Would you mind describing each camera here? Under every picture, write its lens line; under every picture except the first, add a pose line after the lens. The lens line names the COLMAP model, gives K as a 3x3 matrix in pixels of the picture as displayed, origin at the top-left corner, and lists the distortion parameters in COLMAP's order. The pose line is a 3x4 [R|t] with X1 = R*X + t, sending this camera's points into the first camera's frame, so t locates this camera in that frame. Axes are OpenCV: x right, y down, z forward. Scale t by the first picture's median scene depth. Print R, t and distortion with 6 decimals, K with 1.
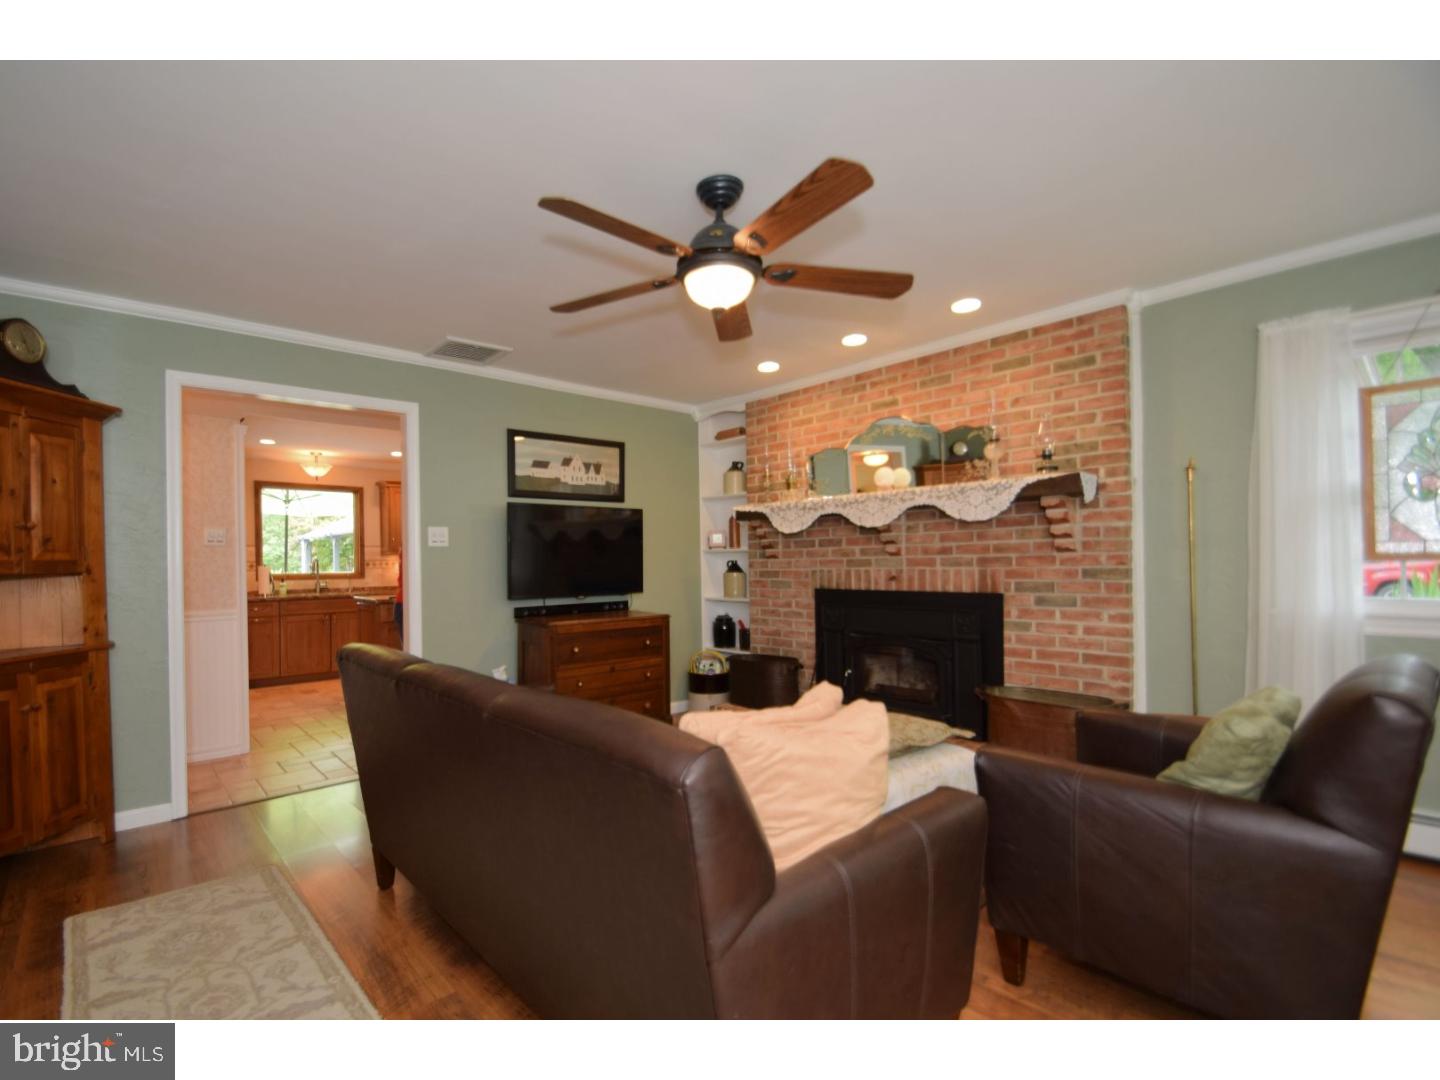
lens RADIAL K [[660.2, 0, 725.0], [0, 660.2, 548.9], [0, 0, 1]] dist [-0.009849, -0.000205]
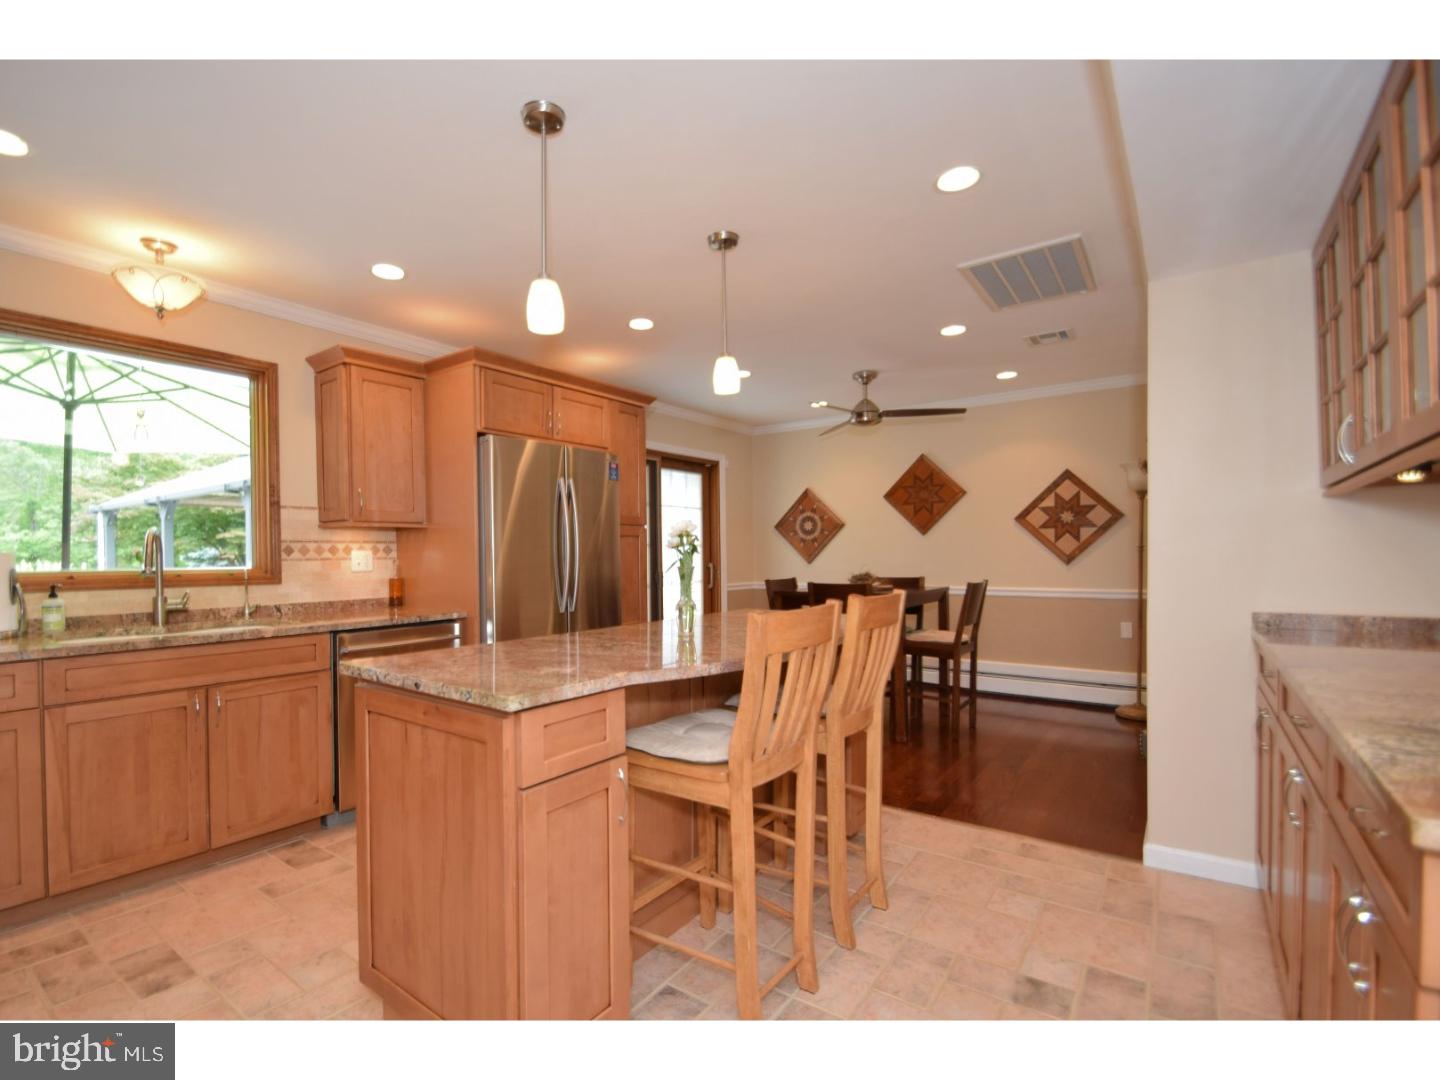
lens RADIAL K [[660.2, 0, 687.2], [0, 660.2, 550.1], [0, 0, 1]] dist [-0.009849, -0.000205]
pose [[0.986101, 0.004602, 0.166085, -0.363581], [-0.006068, 0.999947, 0.008324, 0.018428], [-0.166038, -0.009217, 0.986076, 0.548830]]
